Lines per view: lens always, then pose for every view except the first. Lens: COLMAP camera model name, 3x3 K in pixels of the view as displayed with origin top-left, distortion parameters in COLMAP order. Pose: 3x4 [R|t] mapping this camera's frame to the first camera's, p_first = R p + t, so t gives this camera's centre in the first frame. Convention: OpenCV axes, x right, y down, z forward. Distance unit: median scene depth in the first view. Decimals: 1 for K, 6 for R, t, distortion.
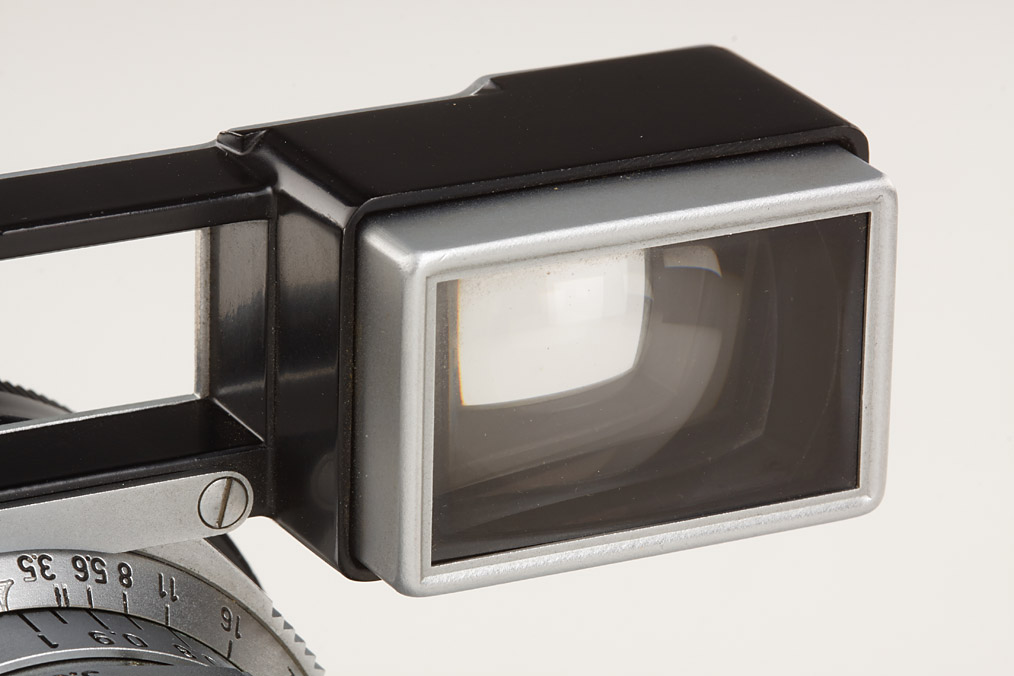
lens RADIAL K [[7426.0, 0, 506.8], [0, 7426.0, 337.4], [0, 0, 1]] dist [-0.403482, 0.000000]
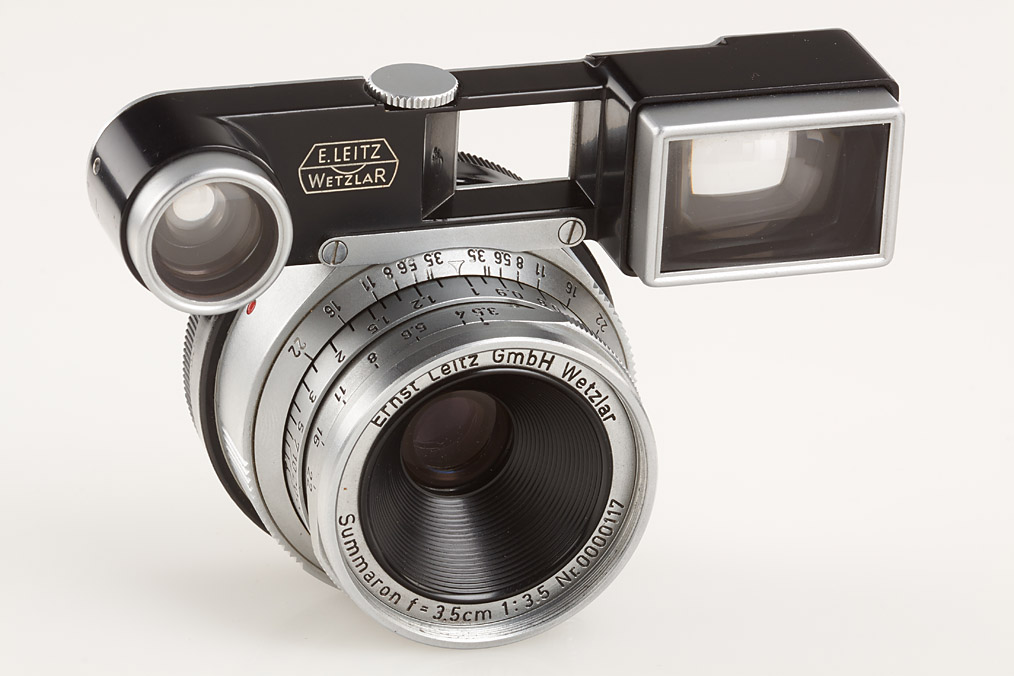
lens RADIAL K [[7426.0, 0, 507.1], [0, 7426.0, 338.5], [0, 0, 1]] dist [-0.403482, 0.000000]
pose [[0.985453, 0.097130, -0.139456, 0.239184], [-0.088026, 0.993653, 0.070044, -0.093103], [0.145375, -0.056750, 0.987748, -1.071863]]
